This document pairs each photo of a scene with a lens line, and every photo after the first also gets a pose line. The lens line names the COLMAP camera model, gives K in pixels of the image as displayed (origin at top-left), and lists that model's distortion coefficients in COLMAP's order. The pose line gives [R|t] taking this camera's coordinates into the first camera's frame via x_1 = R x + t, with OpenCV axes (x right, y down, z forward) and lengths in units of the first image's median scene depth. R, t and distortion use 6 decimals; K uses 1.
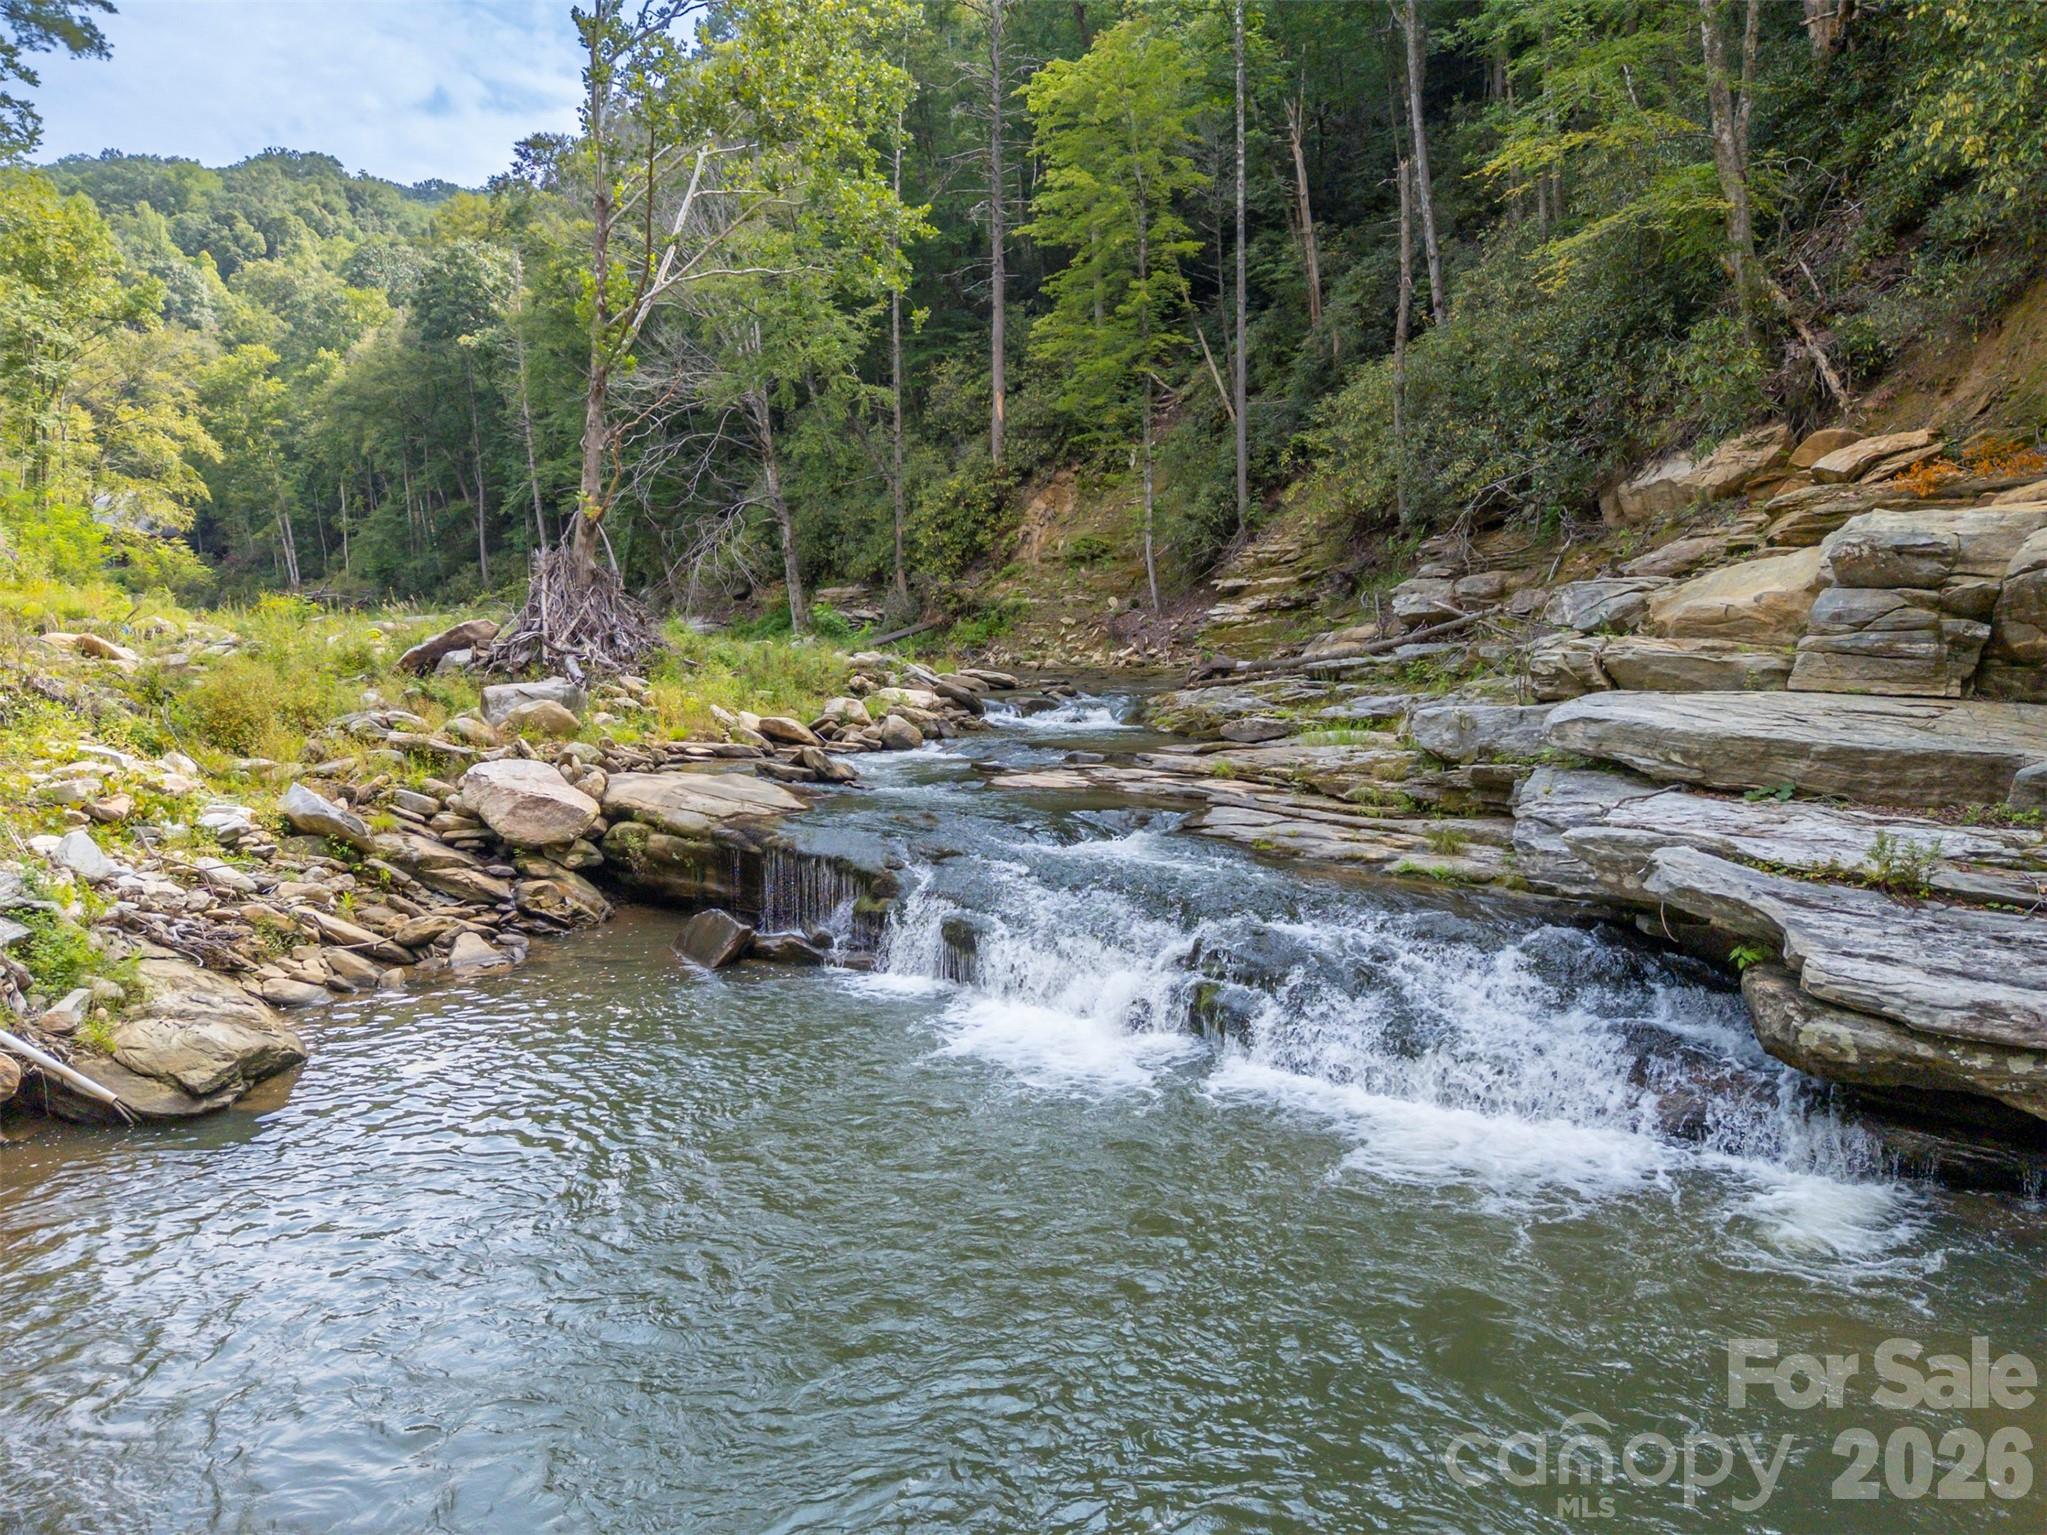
lens RADIAL K [[1501.2, 0, 1021.9], [0, 1501.2, 761.3], [0, 0, 1]] dist [0.083076, -0.078739]
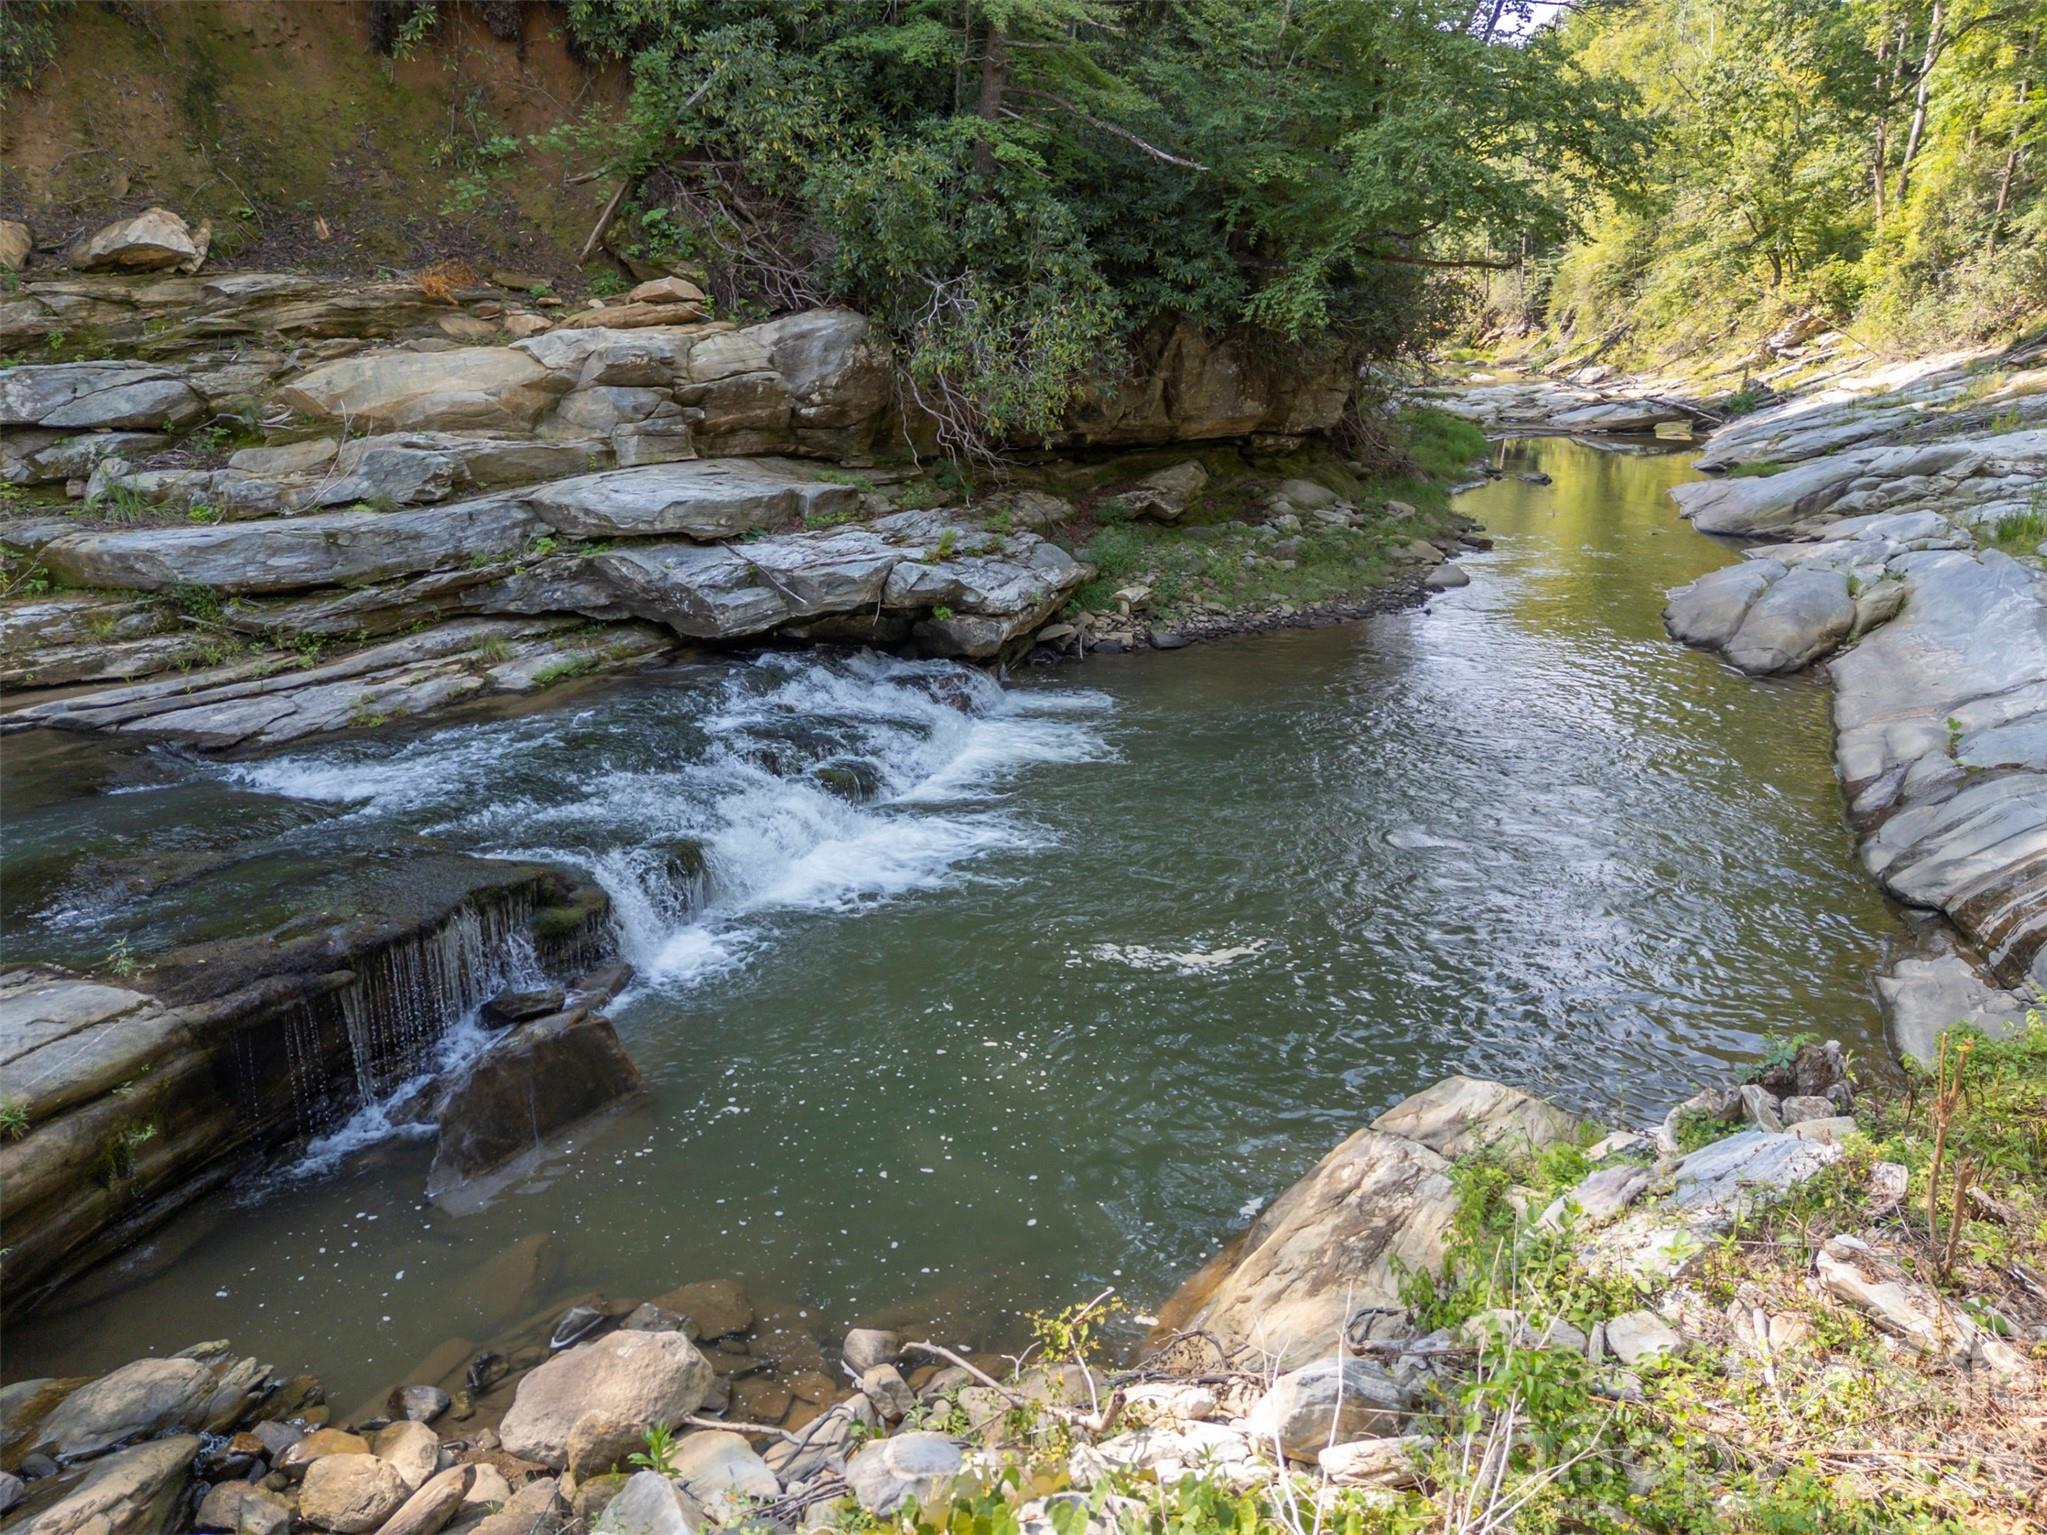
lens RADIAL K [[1501.2, 0, 1028.9], [0, 1501.2, 757.5], [0, 0, 1]] dist [0.083076, -0.078739]
pose [[-0.405601, -0.262242, 0.875624, -0.425481], [0.072401, 0.945733, 0.316776, -0.096199], [-0.911178, 0.191881, -0.364604, 0.578621]]
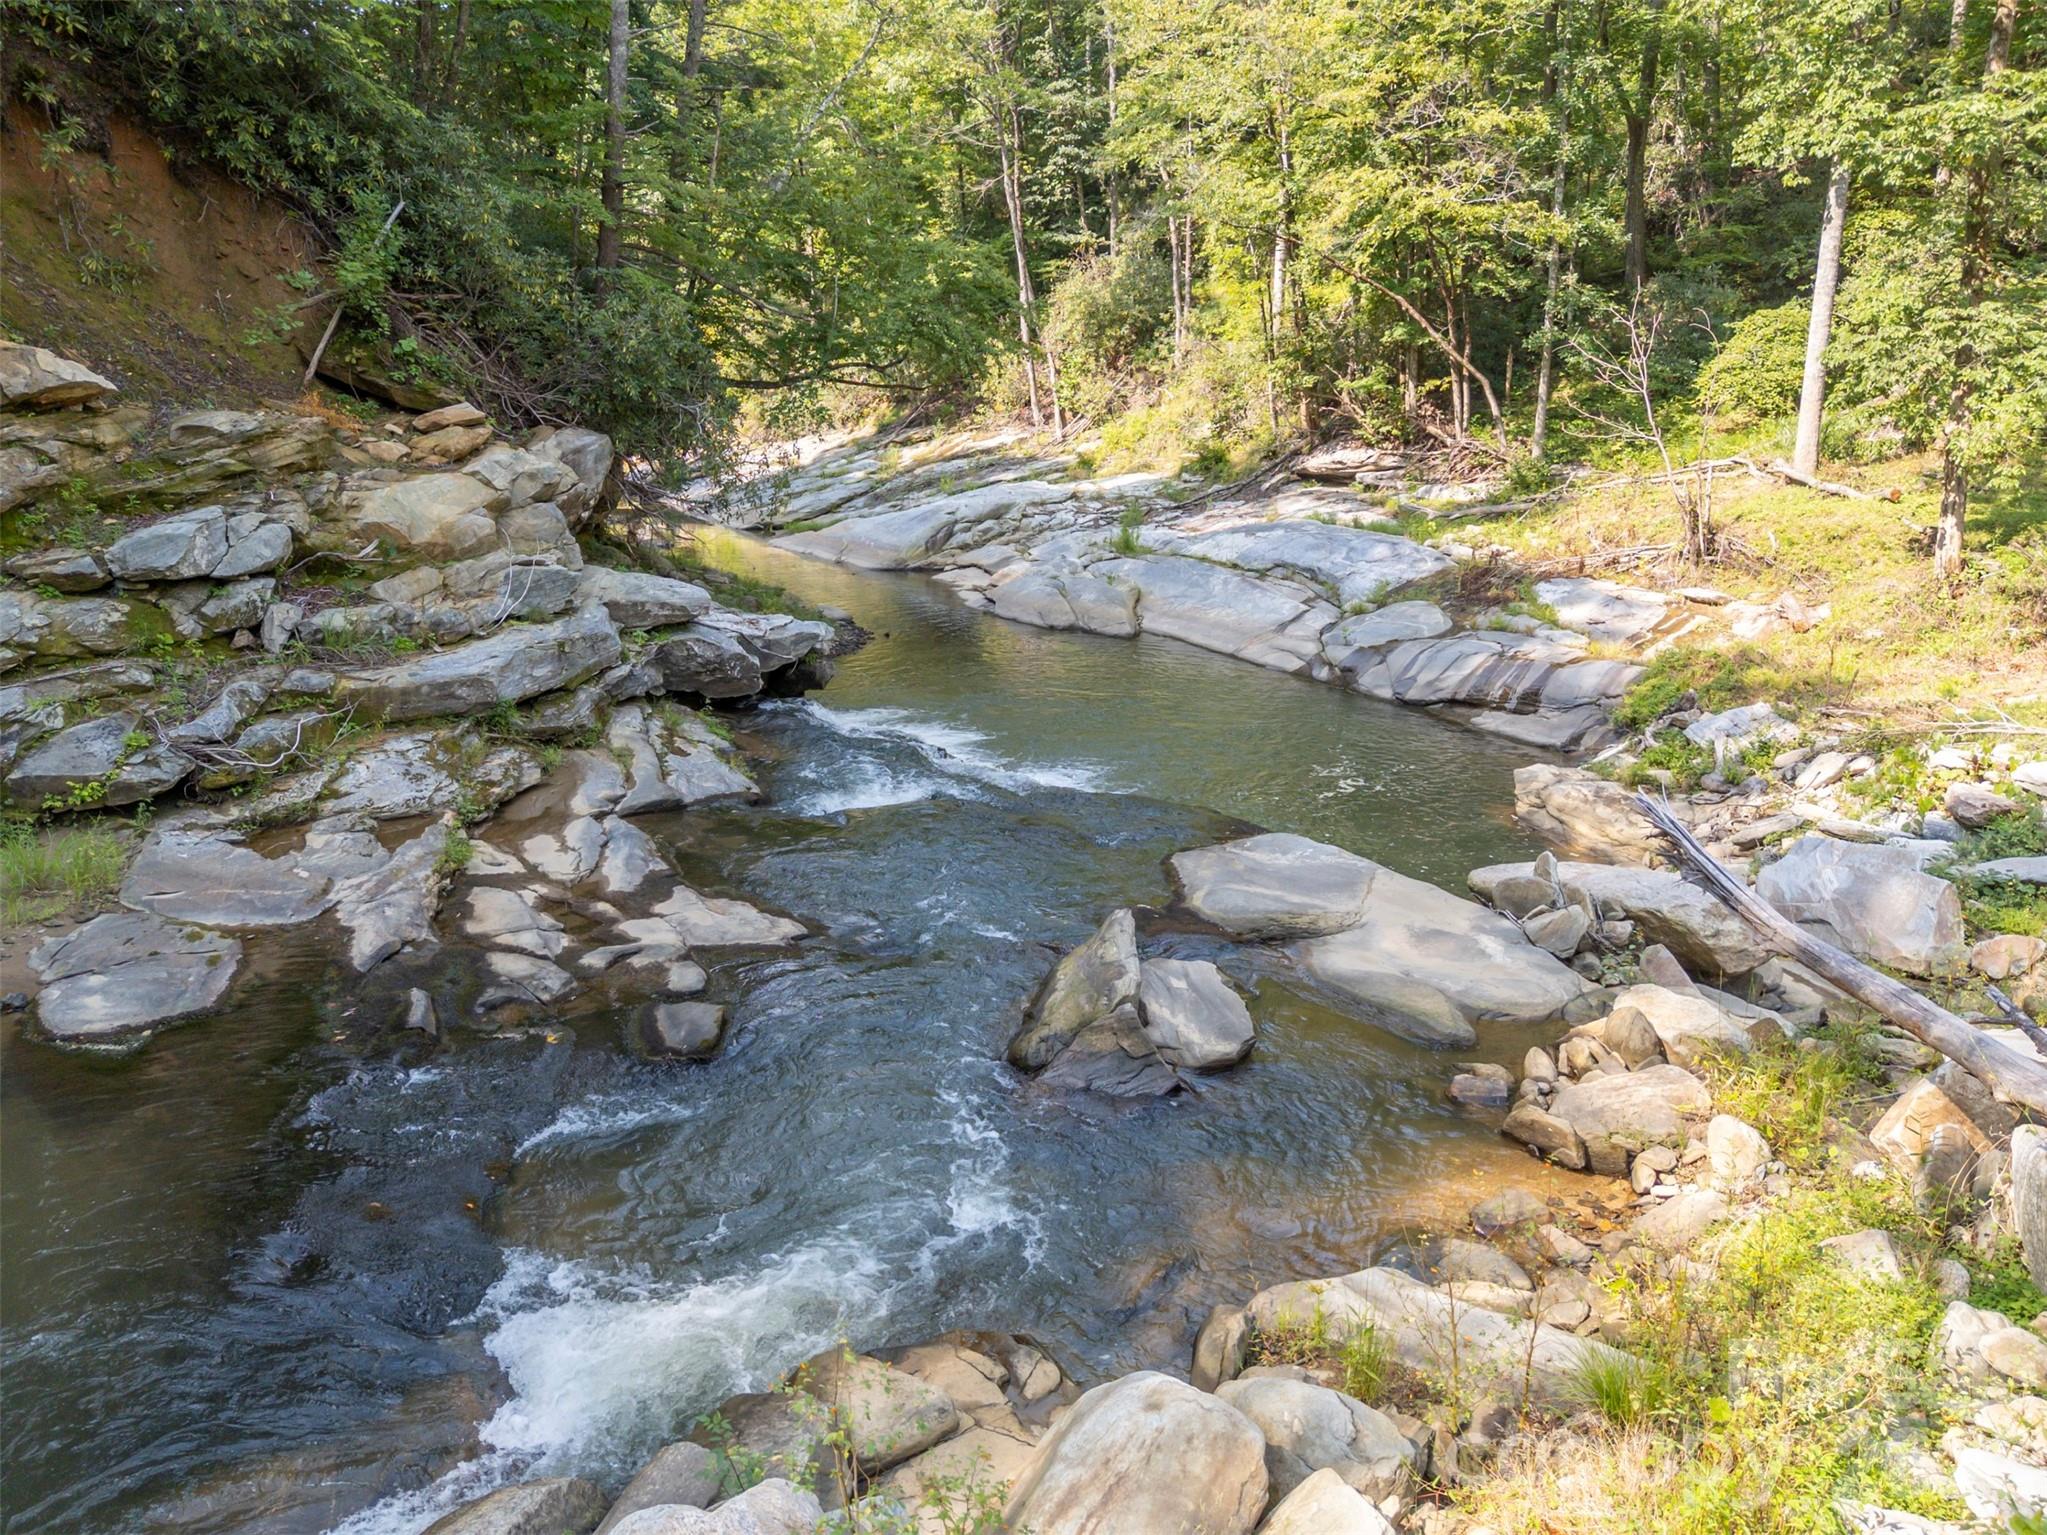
lens RADIAL K [[1501.2, 0, 1019.2], [0, 1501.2, 764.8], [0, 0, 1]] dist [0.083076, -0.078739]
pose [[-0.954854, -0.070856, 0.288500, -0.183707], [0.026212, 0.947257, 0.319402, -0.161232], [-0.295915, 0.312544, -0.902635, 1.103393]]
